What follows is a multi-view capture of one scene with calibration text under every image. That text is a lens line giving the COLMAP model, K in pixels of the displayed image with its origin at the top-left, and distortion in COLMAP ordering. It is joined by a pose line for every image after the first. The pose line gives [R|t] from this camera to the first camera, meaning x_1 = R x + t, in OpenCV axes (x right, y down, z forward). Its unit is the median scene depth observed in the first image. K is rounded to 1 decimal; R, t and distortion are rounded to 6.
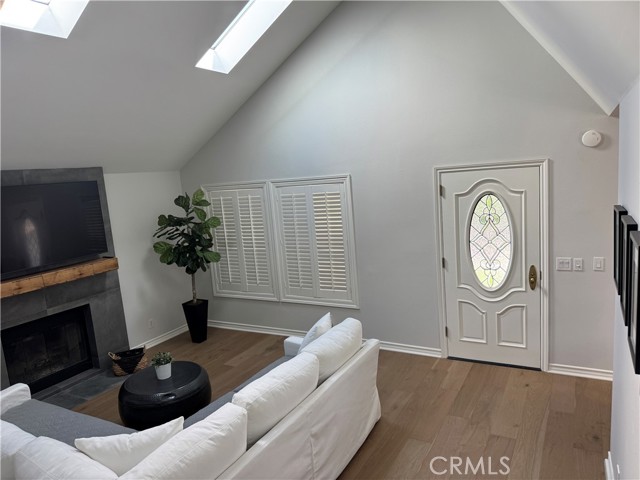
lens RADIAL K [[455.2, 0, 322.2], [0, 455.2, 237.8], [0, 0, 1]] dist [0.040231, -0.051568]
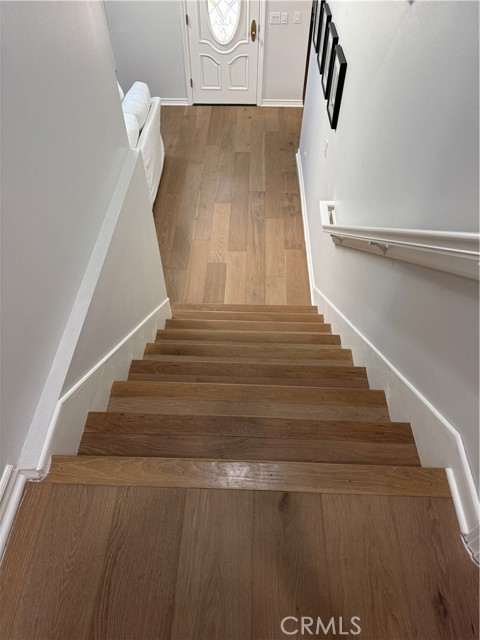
lens RADIAL K [[455.2, 0, 239.0], [0, 455.2, 318.3], [0, 0, 1]] dist [0.040231, -0.051568]
pose [[0.888636, -0.293952, 0.352019, -0.288010], [0.000776, 0.768538, 0.639804, -0.123150], [-0.458612, -0.568280, 0.683179, -0.354519]]
